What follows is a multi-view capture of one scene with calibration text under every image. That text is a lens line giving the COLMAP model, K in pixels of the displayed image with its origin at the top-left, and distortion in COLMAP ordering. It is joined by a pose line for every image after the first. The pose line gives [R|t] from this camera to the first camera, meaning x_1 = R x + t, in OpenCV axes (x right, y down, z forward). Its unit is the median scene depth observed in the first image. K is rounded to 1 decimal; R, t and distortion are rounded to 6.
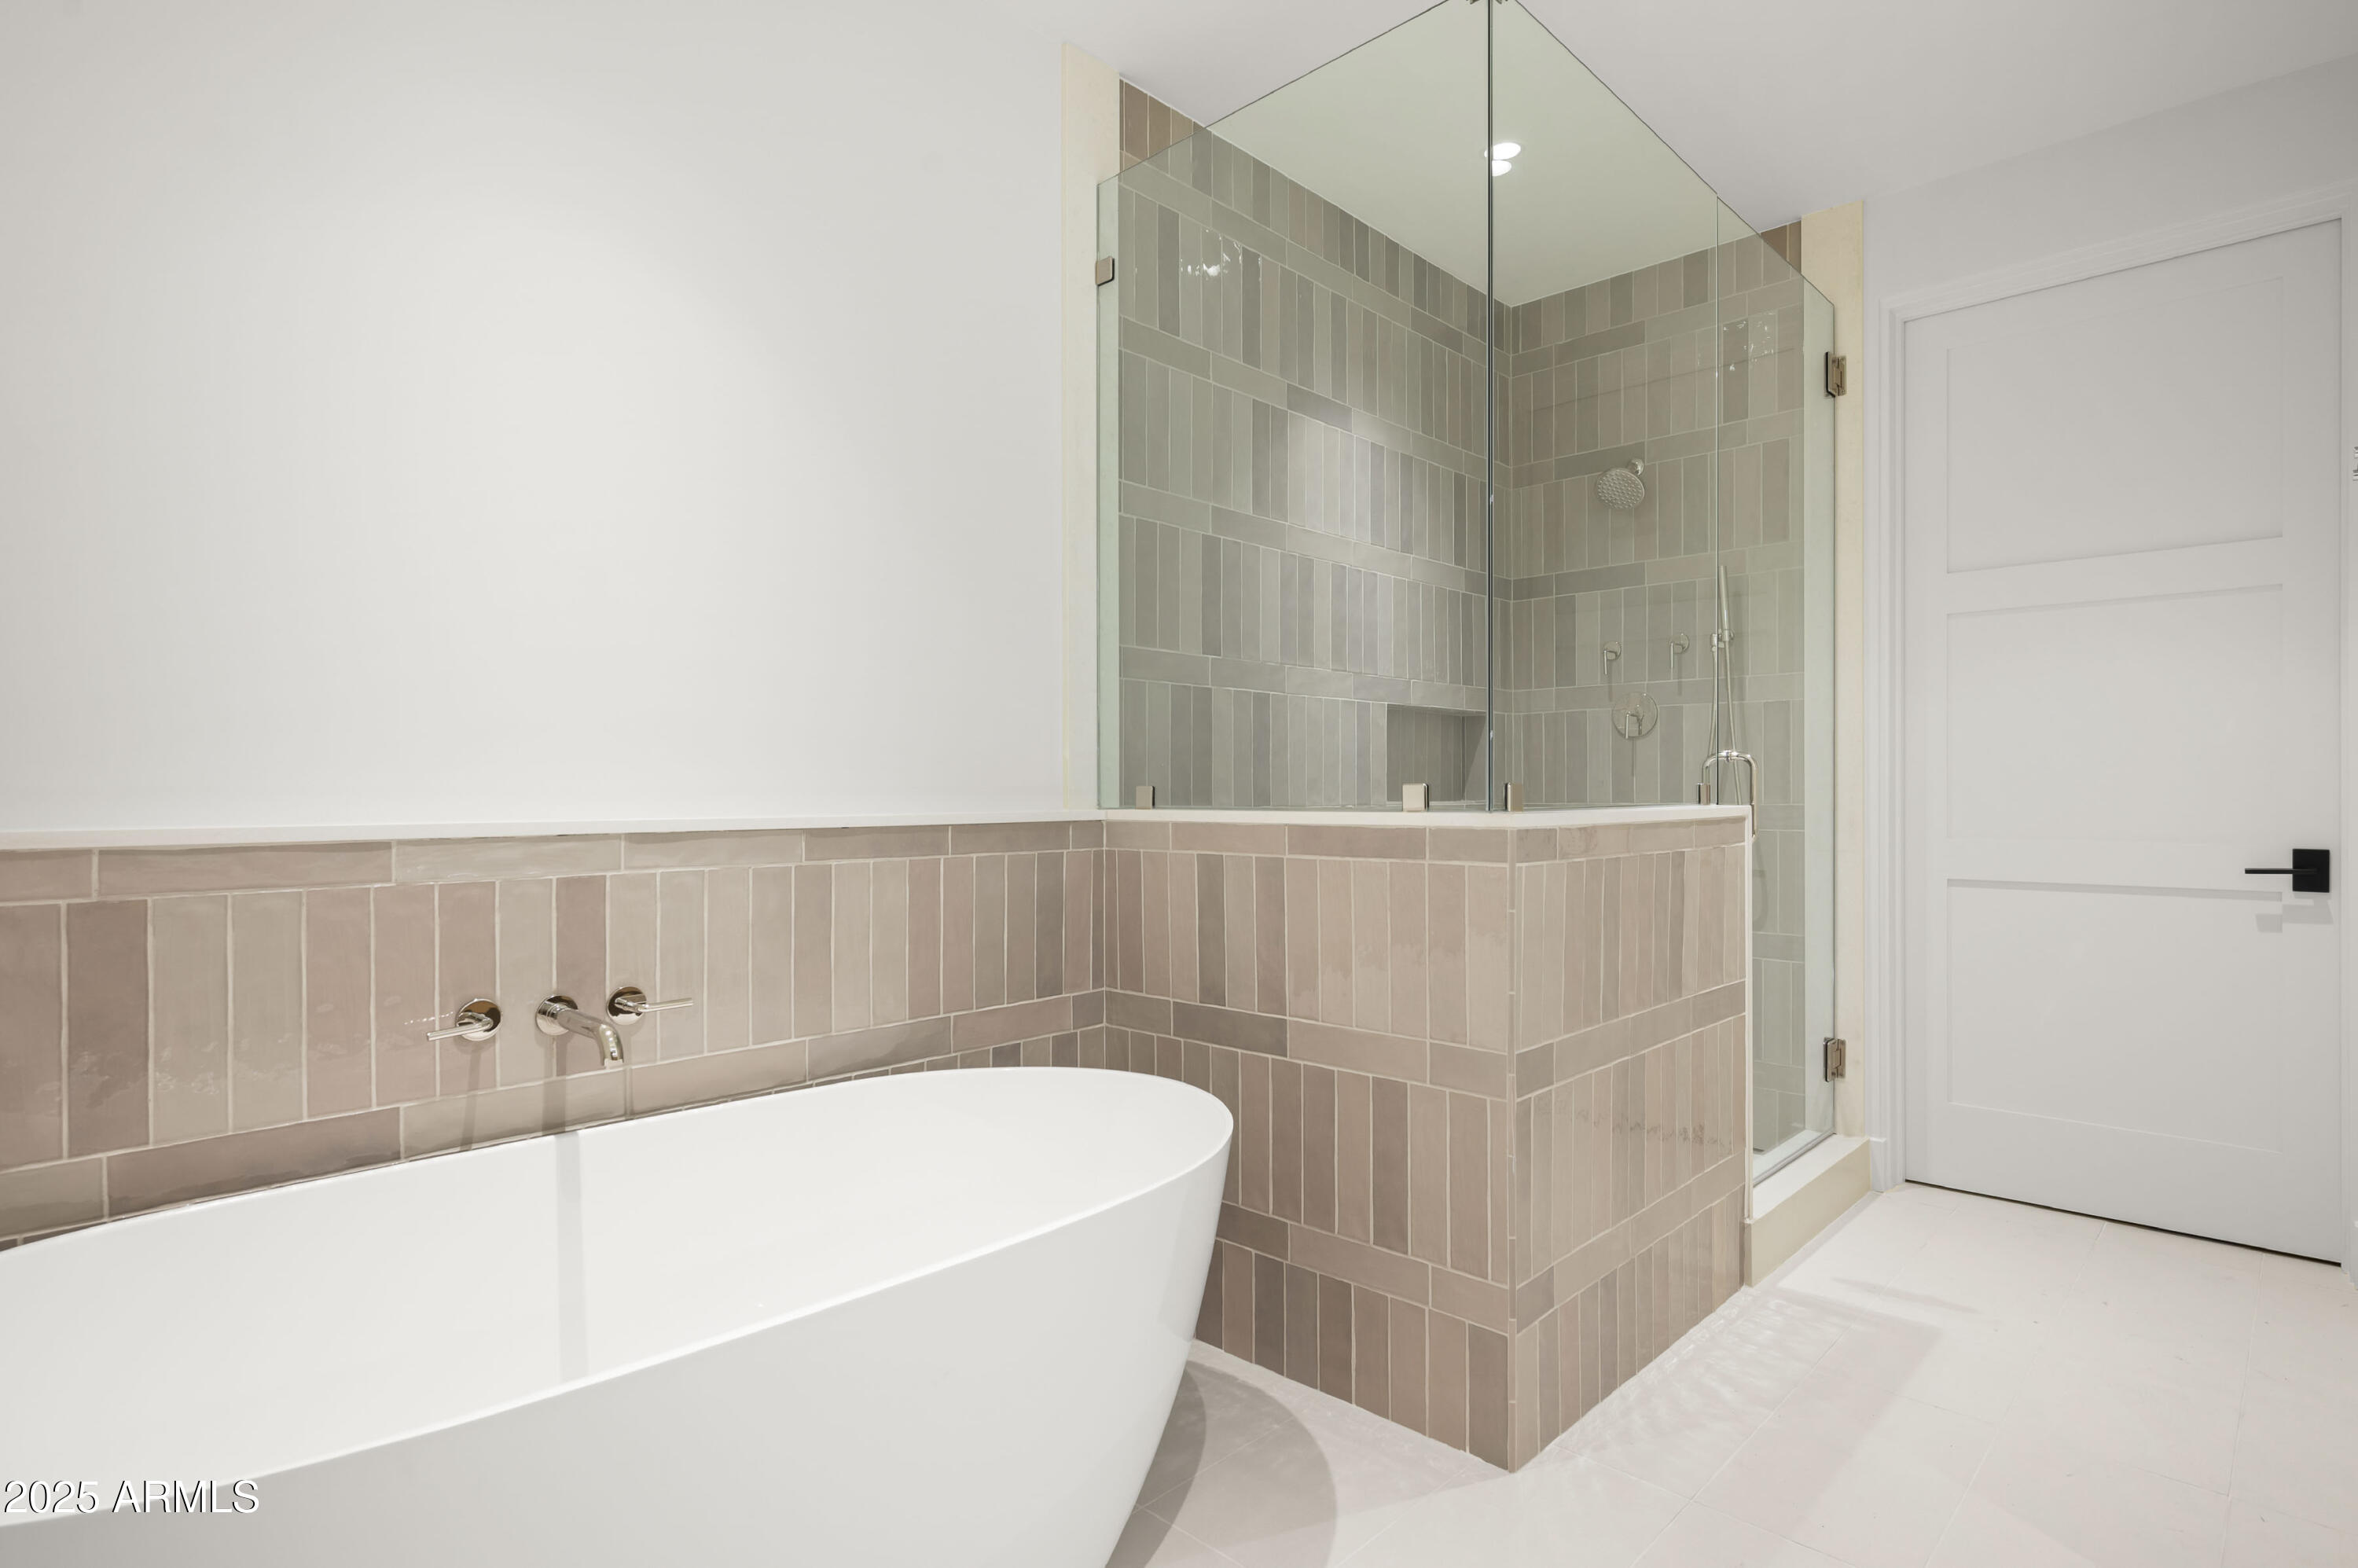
lens RADIAL K [[1219.6, 0, 1178.2], [0, 1219.6, 794.2], [0, 0, 1]] dist [0.004478, 0.000397]
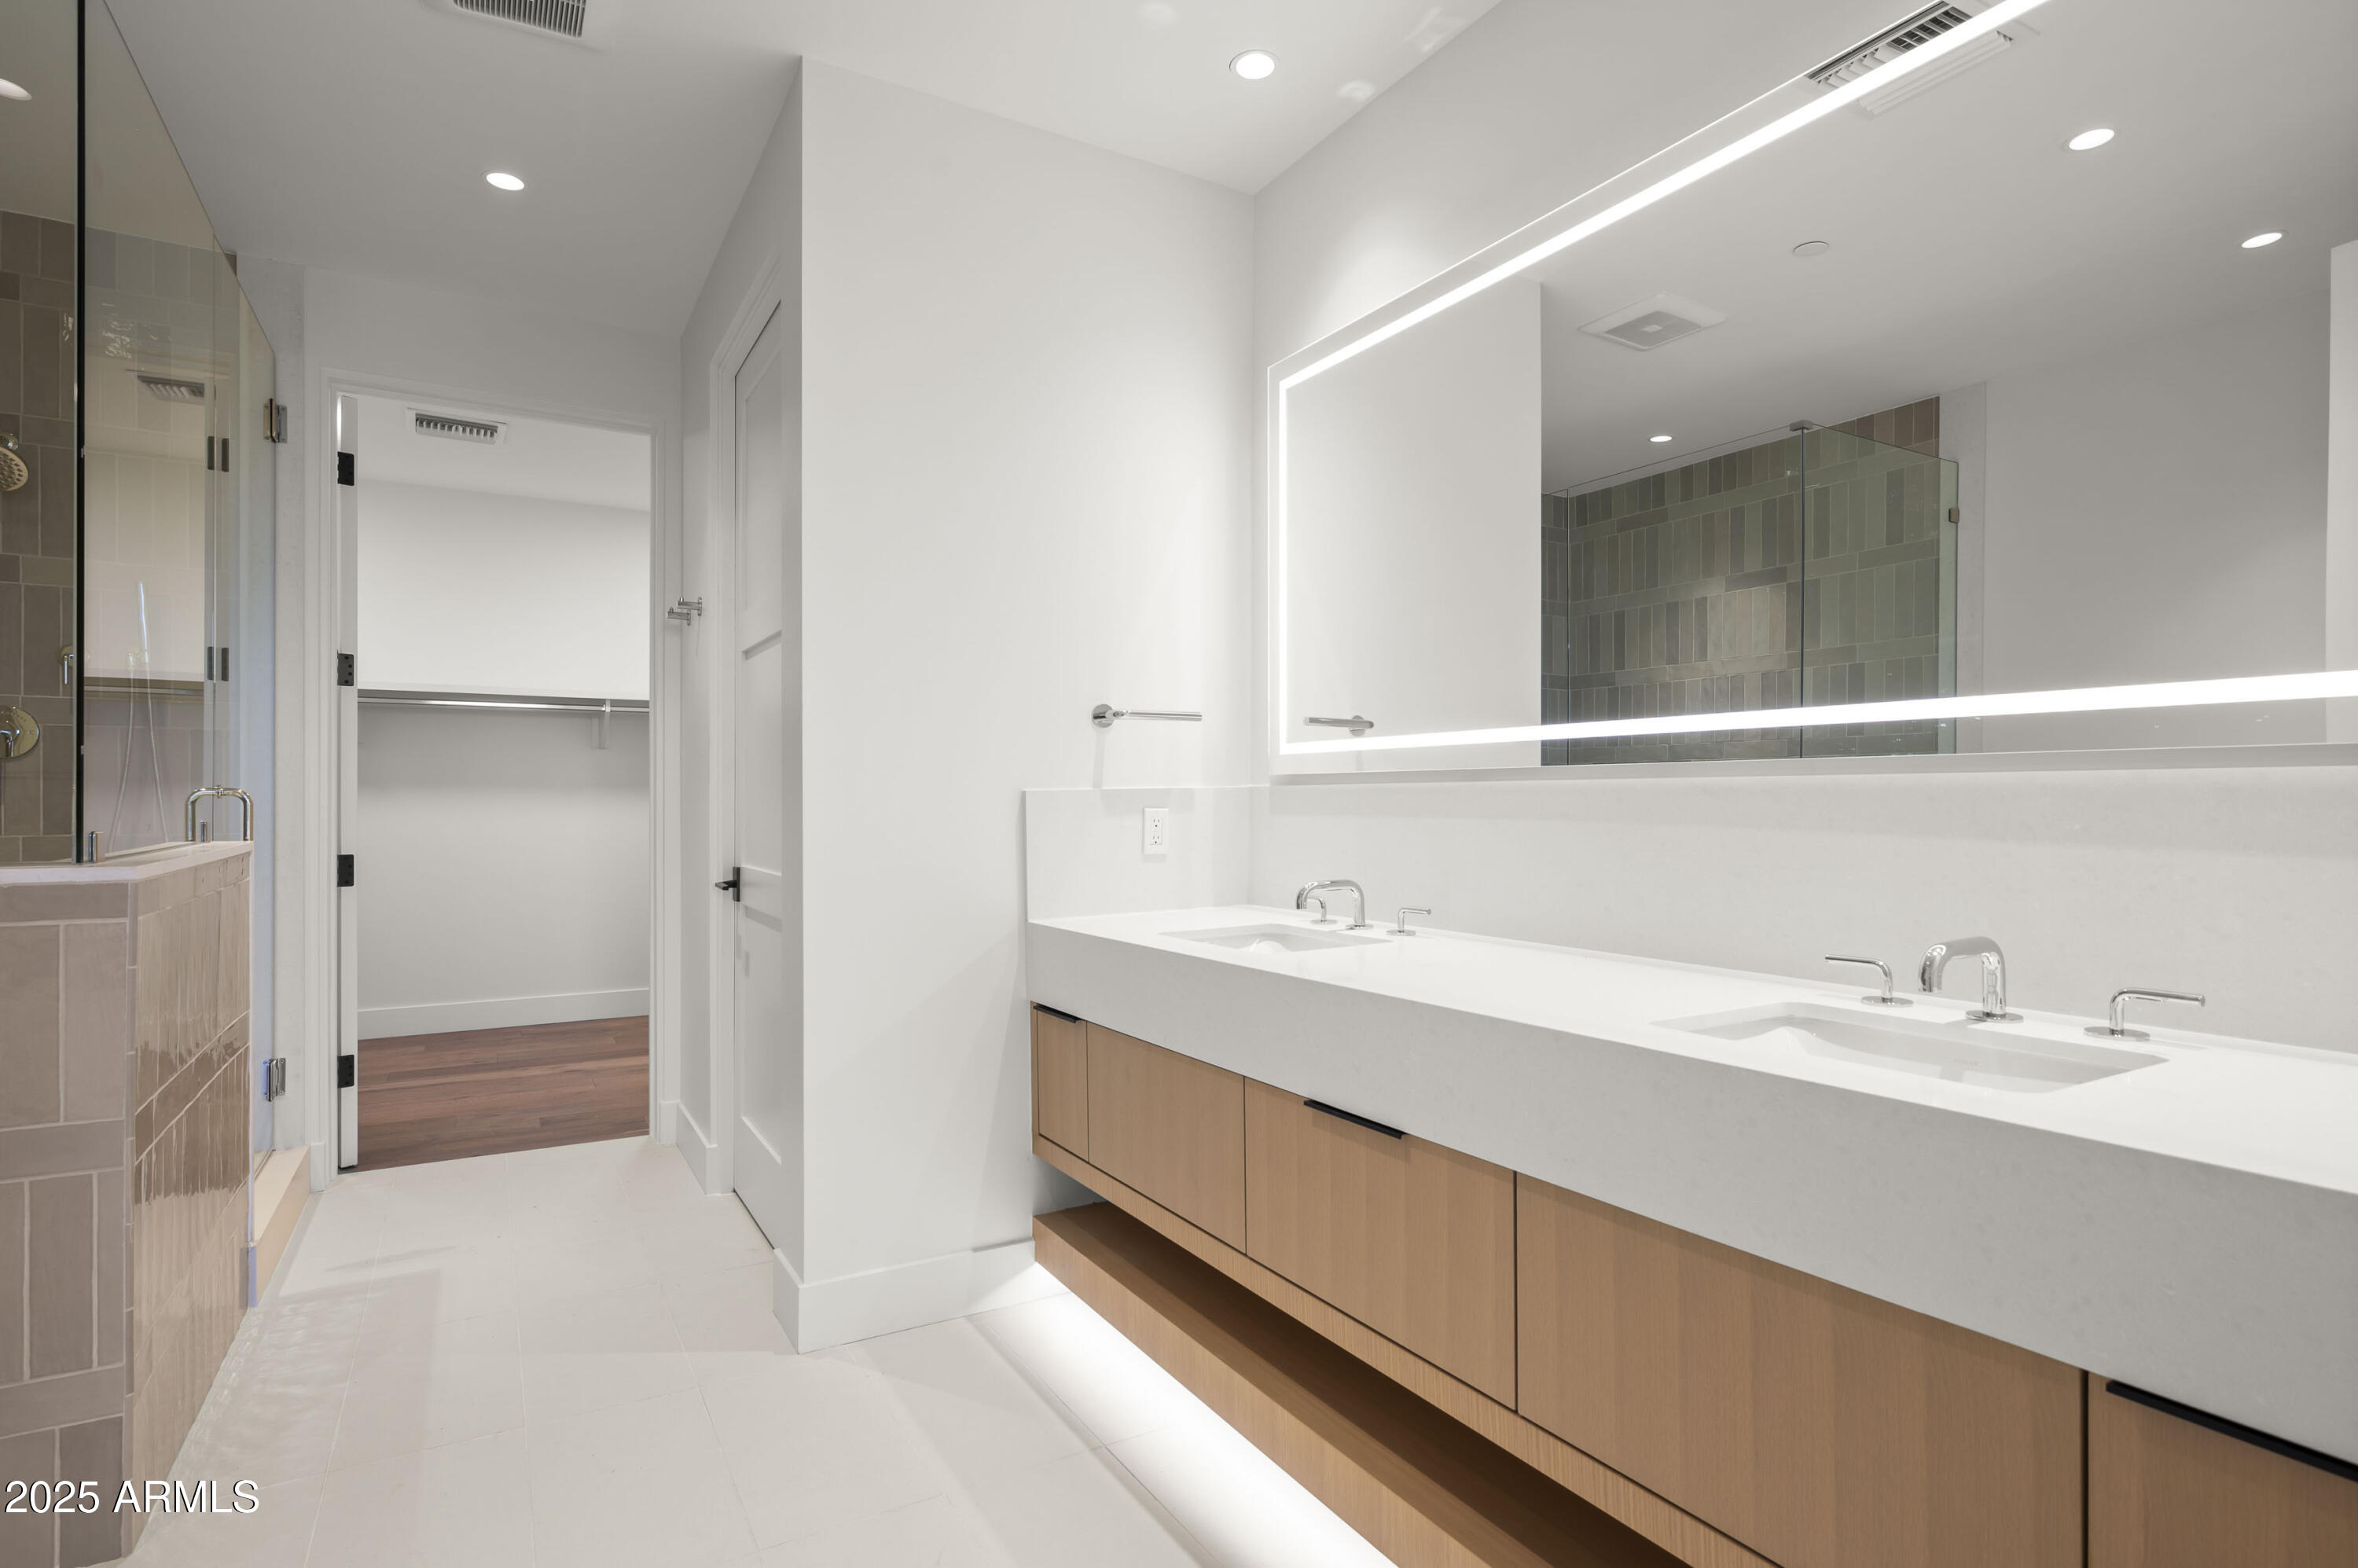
lens RADIAL K [[1194.6, 0, 1178.6], [0, 1194.6, 795.1], [0, 0, 1]] dist [-0.002312, -0.000558]
pose [[0.293714, -0.001901, 0.955891, -0.271999], [0.005990, 0.999982, 0.000148, -0.024871], [-0.955875, 0.005683, 0.293720, -0.044928]]
